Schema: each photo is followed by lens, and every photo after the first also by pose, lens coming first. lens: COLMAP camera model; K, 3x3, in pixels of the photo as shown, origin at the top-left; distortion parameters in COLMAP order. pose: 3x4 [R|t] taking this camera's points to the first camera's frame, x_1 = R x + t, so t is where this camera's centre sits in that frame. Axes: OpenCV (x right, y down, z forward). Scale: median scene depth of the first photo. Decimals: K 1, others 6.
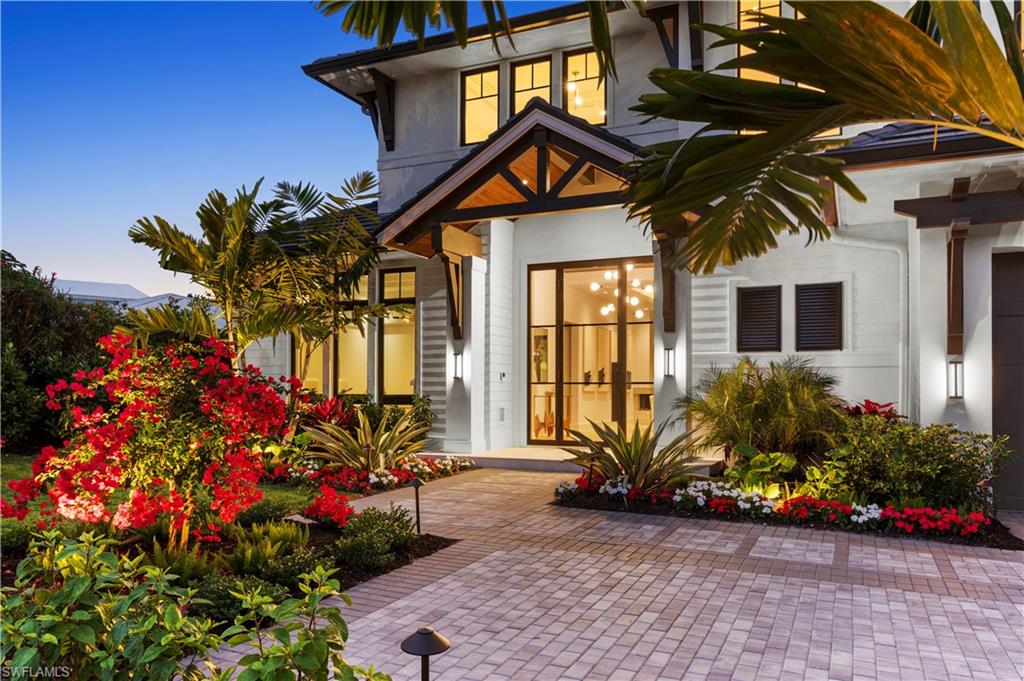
lens RADIAL K [[731.3, 0, 512.1], [0, 731.3, 360.2], [0, 0, 1]] dist [0.001255, 0.000524]
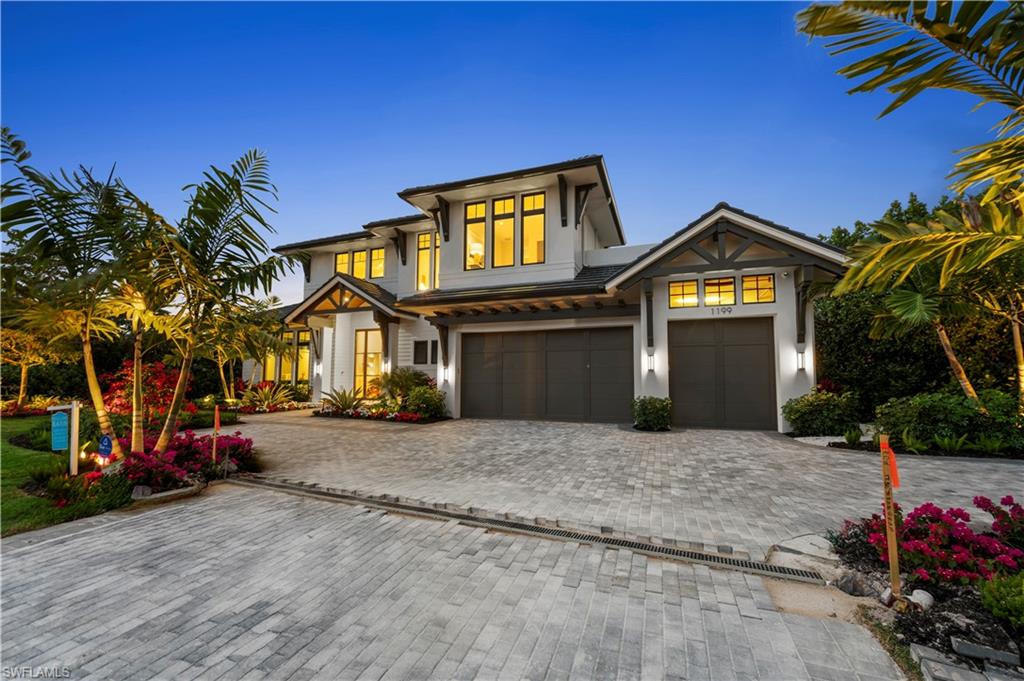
lens RADIAL K [[403.2, 0, 512.0], [0, 403.2, 340.5], [0, 0, 1]] dist [0.000640, -0.000065]
pose [[0.996337, 0.008008, 0.085142, 0.498747], [-0.002540, 0.997938, -0.064138, -0.003015], [-0.085480, 0.063687, 0.994302, -0.500034]]
